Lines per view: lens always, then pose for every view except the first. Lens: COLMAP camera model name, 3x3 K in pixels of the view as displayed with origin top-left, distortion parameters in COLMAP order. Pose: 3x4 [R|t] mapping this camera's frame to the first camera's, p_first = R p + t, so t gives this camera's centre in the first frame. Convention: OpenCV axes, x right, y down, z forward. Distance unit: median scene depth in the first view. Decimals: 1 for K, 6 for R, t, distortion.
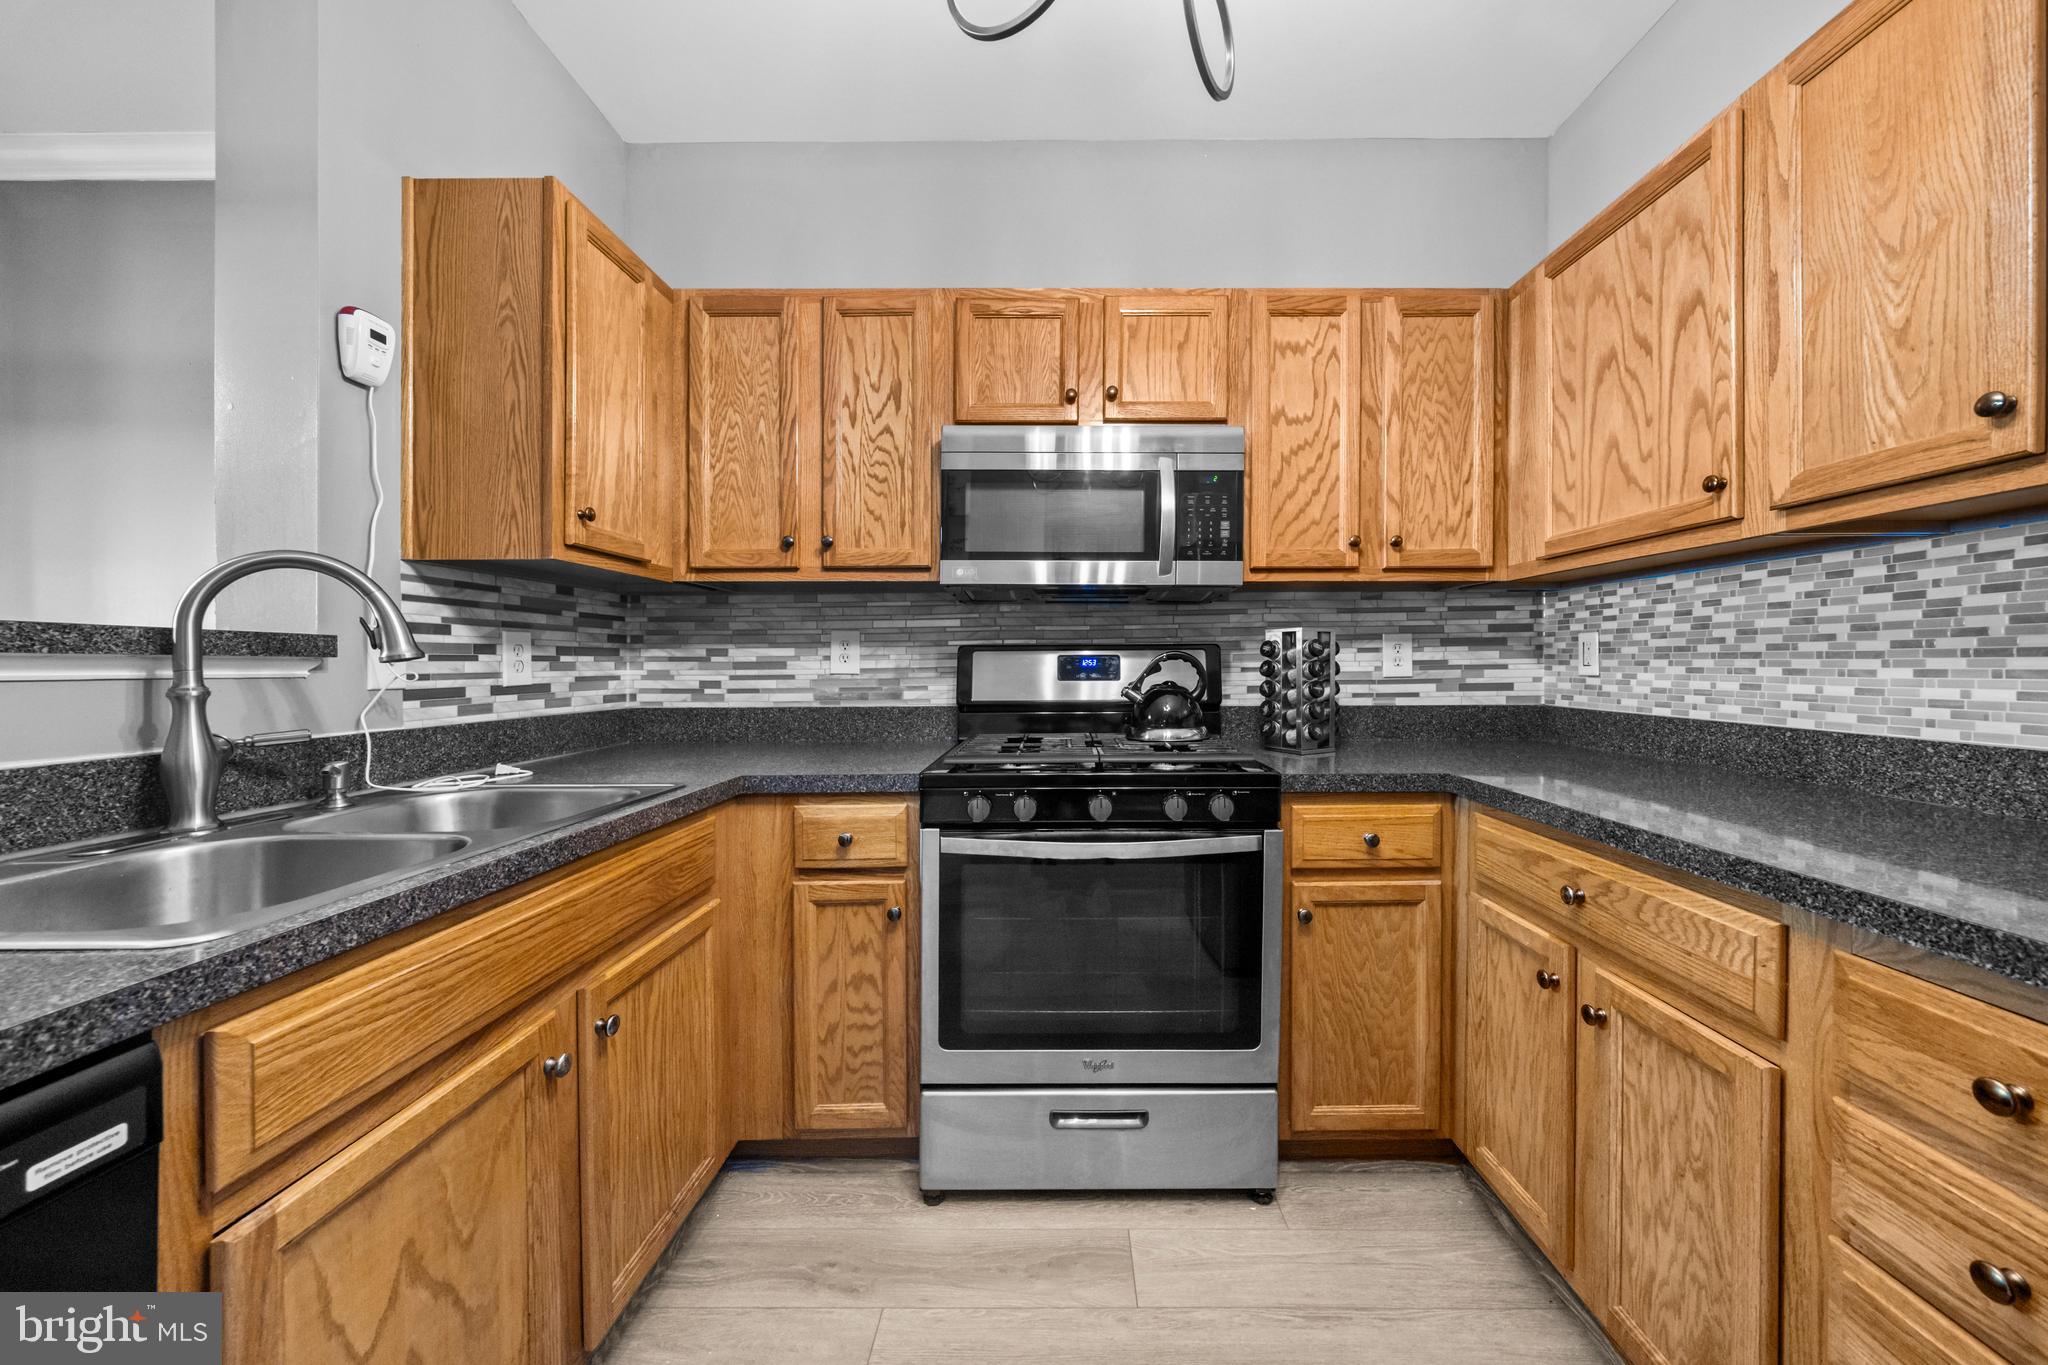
lens RADIAL K [[698.6, 0, 1029.4], [0, 698.6, 664.5], [0, 0, 1]] dist [-0.002864, -0.000340]
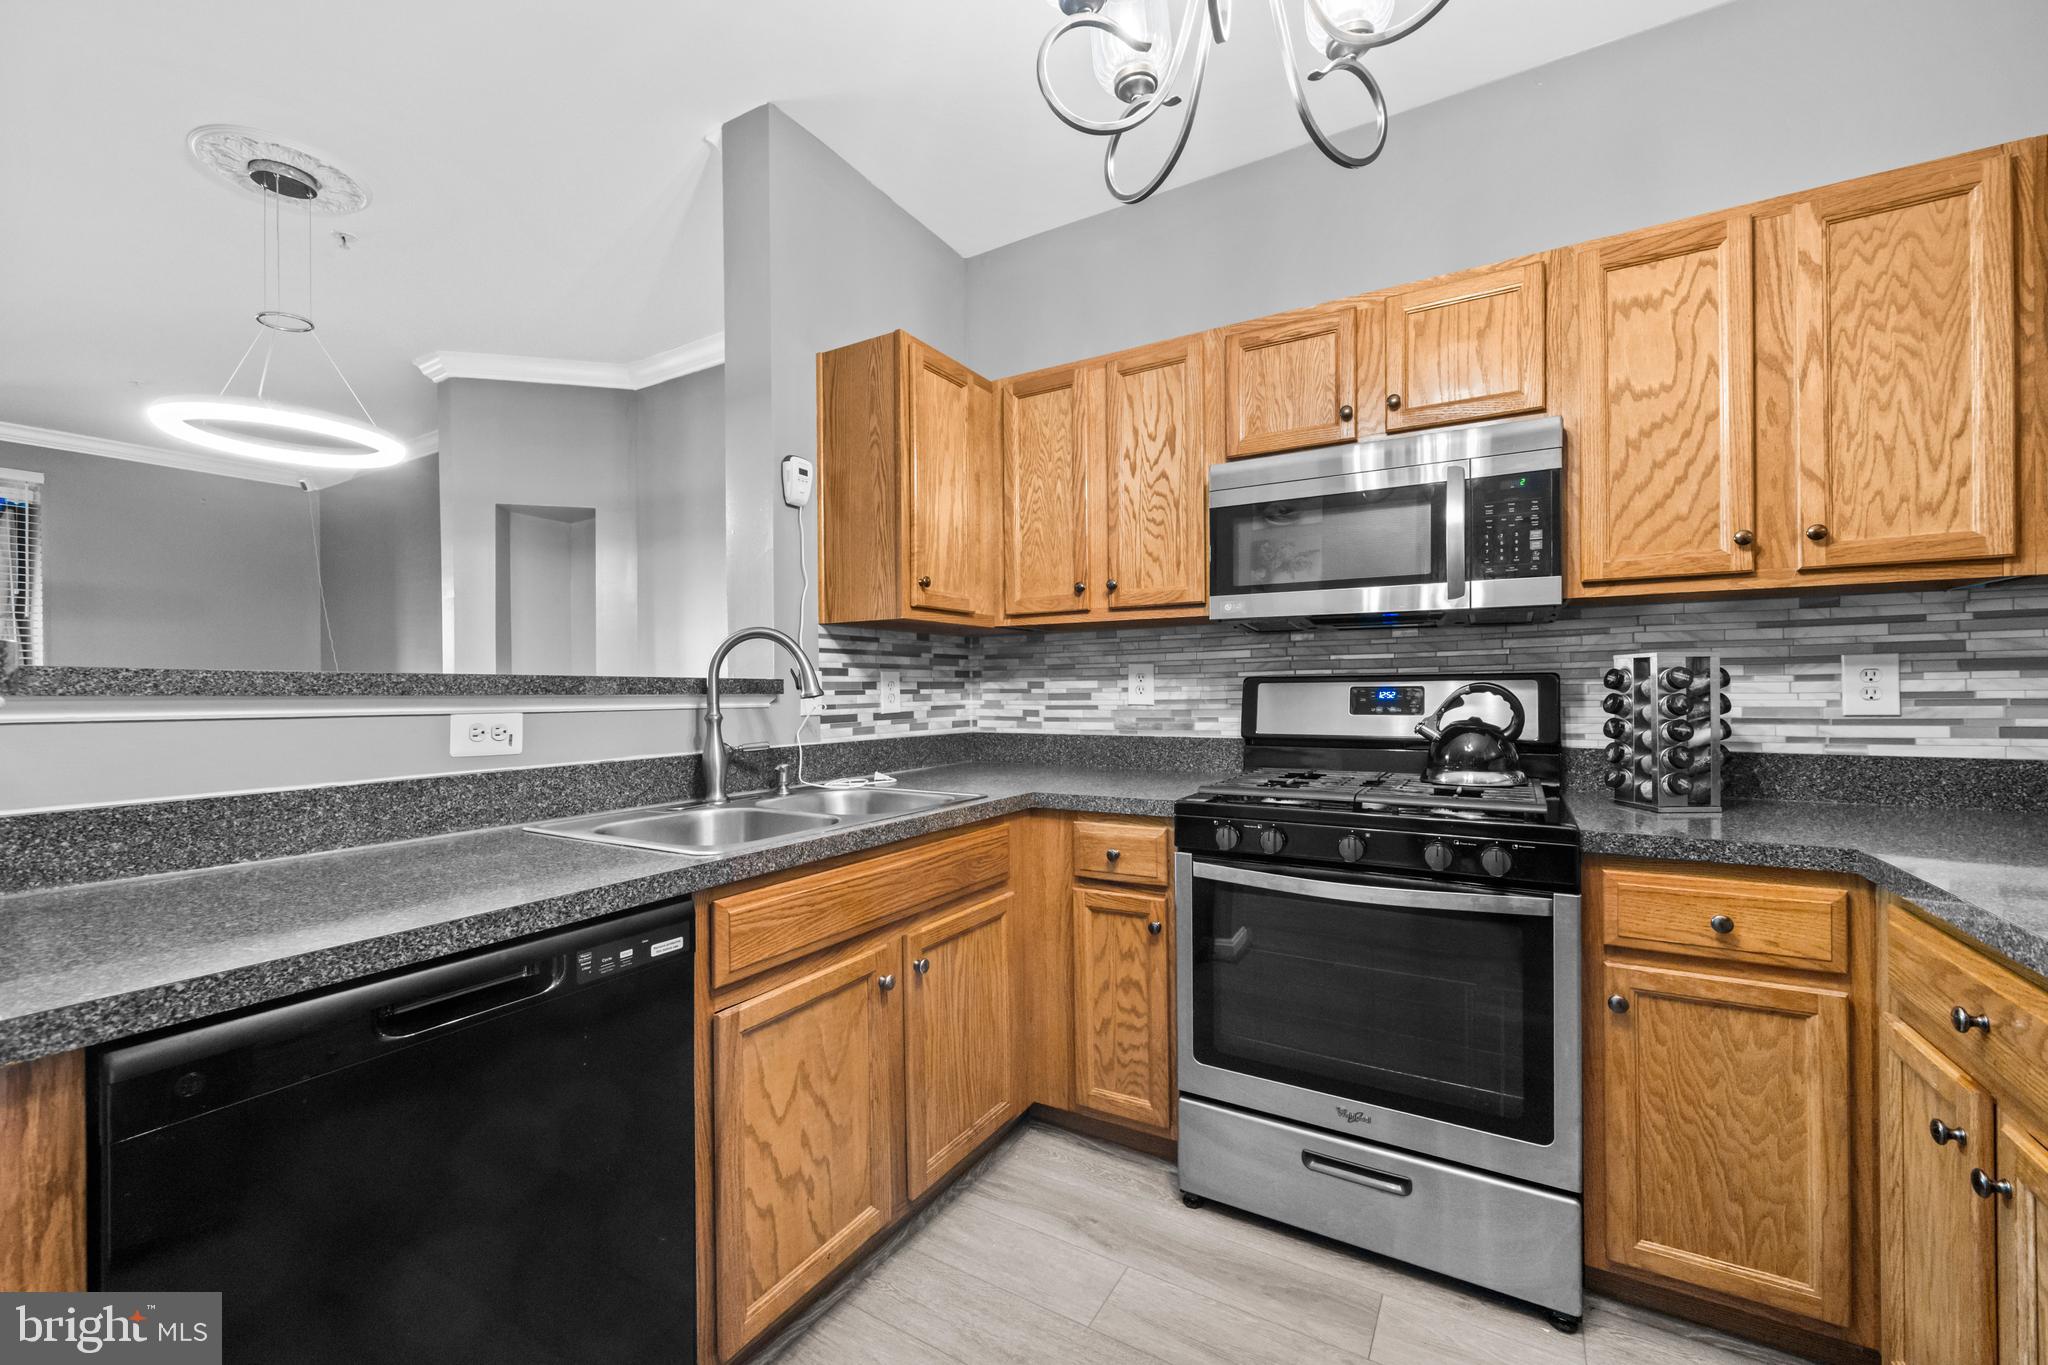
lens RADIAL K [[814.0, 0, 1024.4], [0, 814.0, 689.3], [0, 0, 1]] dist [-0.001720, -0.000547]
pose [[0.858393, -0.001766, -0.512989, 0.277260], [0.004529, 0.999981, 0.004135, -0.020409], [0.512972, -0.005872, 0.858385, -0.186776]]
